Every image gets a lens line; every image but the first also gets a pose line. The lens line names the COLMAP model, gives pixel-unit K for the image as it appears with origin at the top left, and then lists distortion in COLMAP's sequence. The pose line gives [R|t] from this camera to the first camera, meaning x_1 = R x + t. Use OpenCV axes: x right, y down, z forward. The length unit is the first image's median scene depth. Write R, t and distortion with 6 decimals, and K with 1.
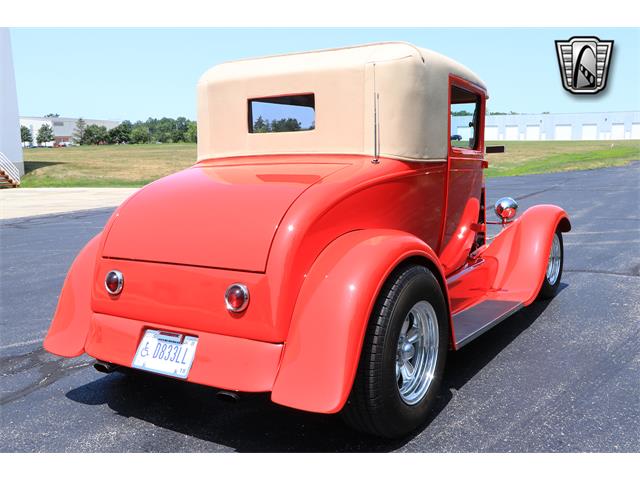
lens RADIAL K [[653.8, 0, 318.0], [0, 653.8, 247.7], [0, 0, 1]] dist [-0.017680, 0.000000]
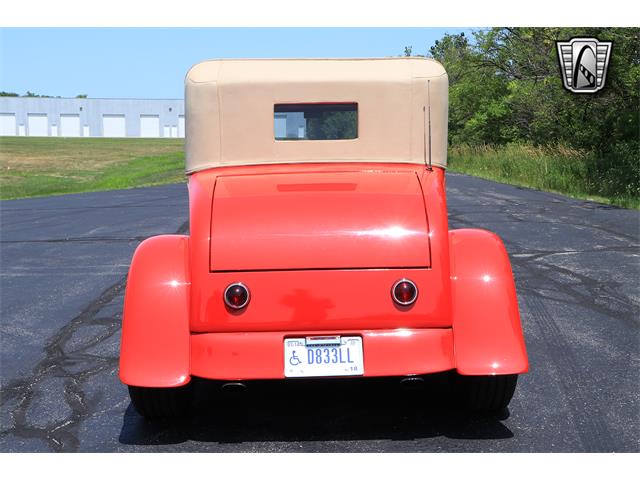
lens RADIAL K [[974.6, 0, 314.2], [0, 974.6, 256.0], [0, 0, 1]] dist [0.113298, 0.000000]
pose [[0.826224, -0.046658, 0.561406, -0.972922], [0.074621, 0.996847, -0.026973, 0.040618], [-0.558378, 0.064178, 0.827101, -0.223143]]
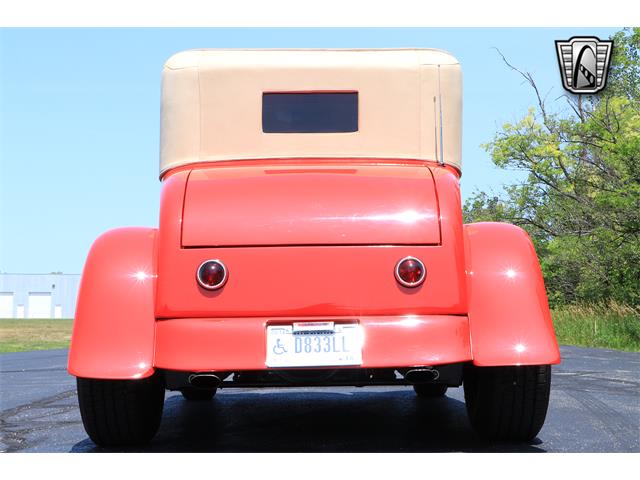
lens RADIAL K [[1145.8, 0, 313.8], [0, 1145.8, 245.6], [0, 0, 1]] dist [0.209153, 0.000000]
pose [[0.831492, 0.065223, 0.551695, -0.951463], [0.067038, 0.974047, -0.216192, 0.319555], [-0.551477, 0.216746, 0.805540, -0.199993]]
